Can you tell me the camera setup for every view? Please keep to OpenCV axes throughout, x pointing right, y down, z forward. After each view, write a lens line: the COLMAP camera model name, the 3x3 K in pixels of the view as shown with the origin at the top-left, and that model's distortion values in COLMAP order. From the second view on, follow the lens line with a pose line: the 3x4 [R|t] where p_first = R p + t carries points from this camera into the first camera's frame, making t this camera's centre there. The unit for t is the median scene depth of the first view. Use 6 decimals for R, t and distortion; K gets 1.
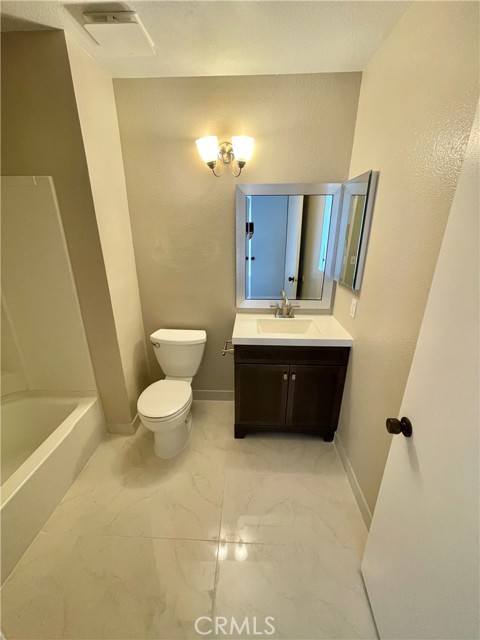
lens RADIAL K [[257.3, 0, 240.5], [0, 257.3, 315.3], [0, 0, 1]] dist [-0.001402, -0.000336]
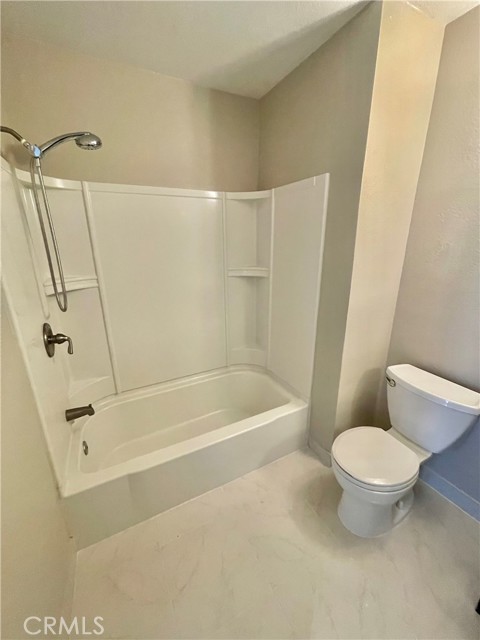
lens RADIAL K [[257.3, 0, 241.8], [0, 257.3, 318.0], [0, 0, 1]] dist [-0.001402, -0.000336]
pose [[0.487482, 0.248186, -0.837117, 0.040549], [-0.266670, 0.955261, 0.127921, -0.044679], [0.831413, 0.160874, 0.531857, 0.239075]]
